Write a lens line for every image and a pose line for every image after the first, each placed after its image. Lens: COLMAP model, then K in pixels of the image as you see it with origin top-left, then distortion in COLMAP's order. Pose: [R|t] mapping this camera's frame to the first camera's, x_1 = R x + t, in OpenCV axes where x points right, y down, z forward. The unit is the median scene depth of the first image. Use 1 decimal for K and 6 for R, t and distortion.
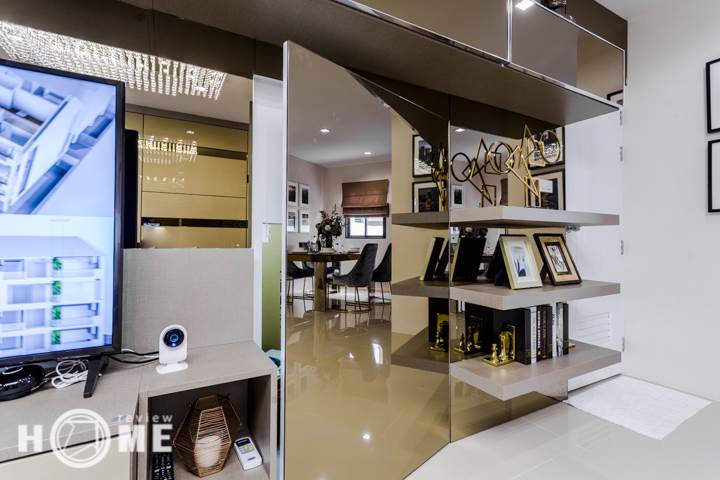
lens RADIAL K [[354.4, 0, 362.1], [0, 354.4, 239.3], [0, 0, 1]] dist [-0.003063, -0.000144]
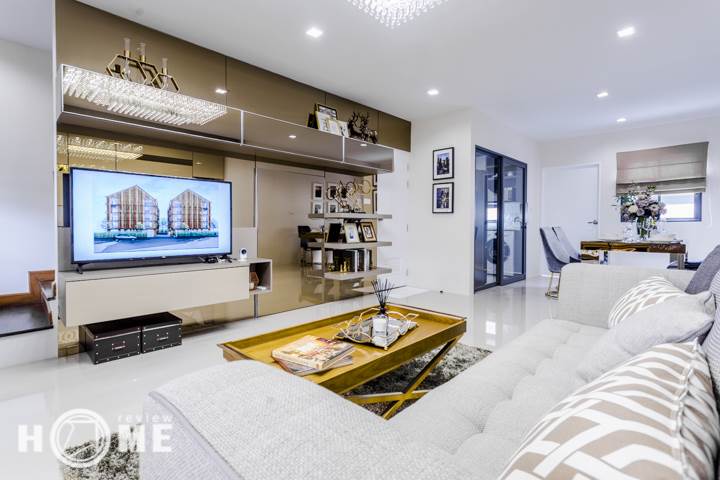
lens RADIAL K [[354.4, 0, 357.0], [0, 354.4, 234.5], [0, 0, 1]] dist [-0.003063, -0.000144]
pose [[0.965015, -0.002887, 0.262178, -0.192565], [-0.007010, 0.999298, 0.036806, -0.021085], [-0.262100, -0.037356, 0.964317, -1.495406]]
